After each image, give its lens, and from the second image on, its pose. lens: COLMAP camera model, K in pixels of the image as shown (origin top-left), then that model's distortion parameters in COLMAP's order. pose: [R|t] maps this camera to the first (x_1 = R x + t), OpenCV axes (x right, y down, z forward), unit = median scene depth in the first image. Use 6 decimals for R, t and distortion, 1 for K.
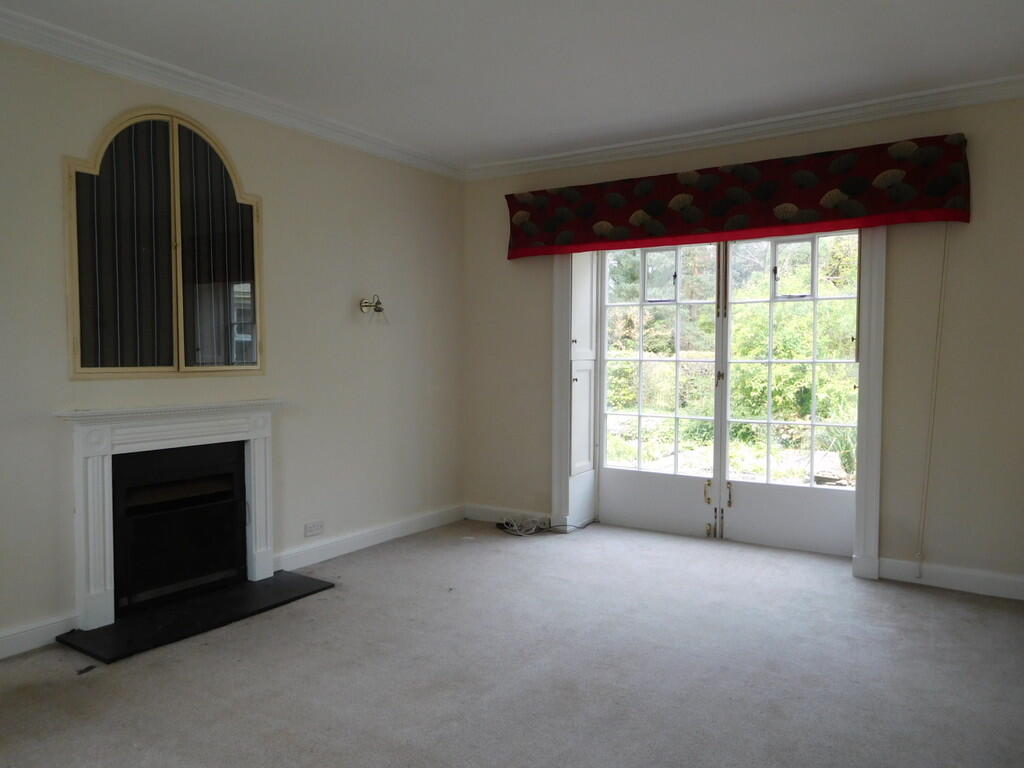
lens RADIAL K [[735.0, 0, 516.2], [0, 735.0, 391.8], [0, 0, 1]] dist [-0.016997, 0.002566]
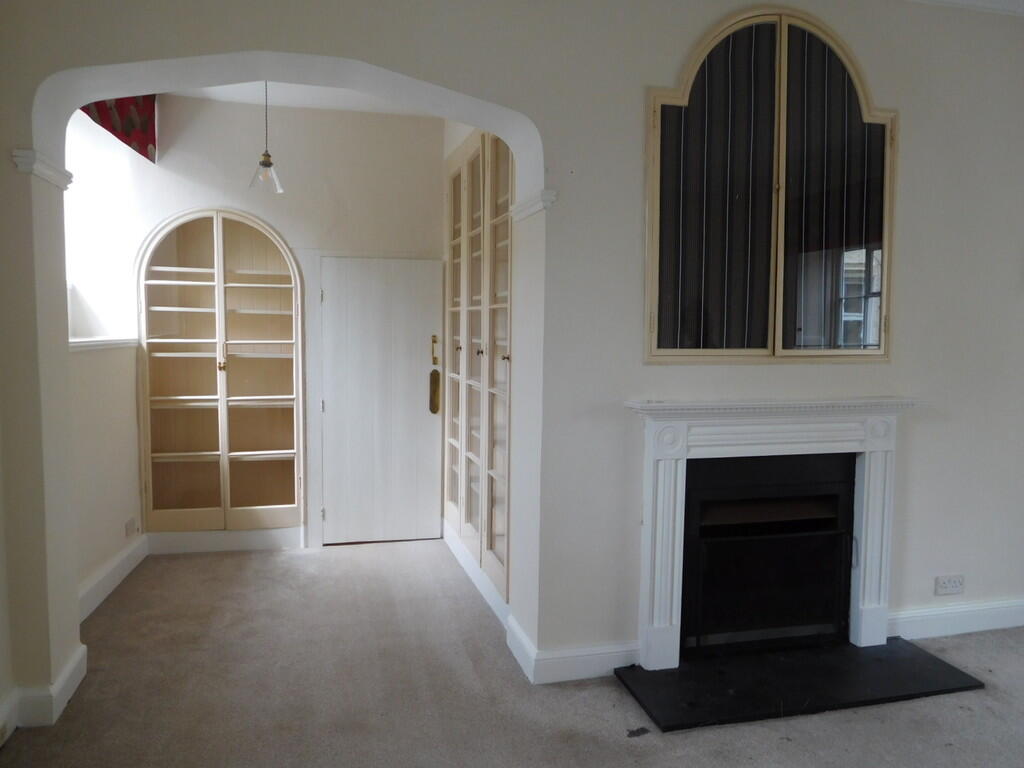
lens RADIAL K [[735.0, 0, 516.2], [0, 735.0, 391.8], [0, 0, 1]] dist [-0.016997, 0.002566]
pose [[0.713989, 0.054015, -0.698070, -0.114798], [-0.038306, 0.998540, 0.038085, -0.008820], [0.699108, -0.000452, 0.715016, 0.260753]]
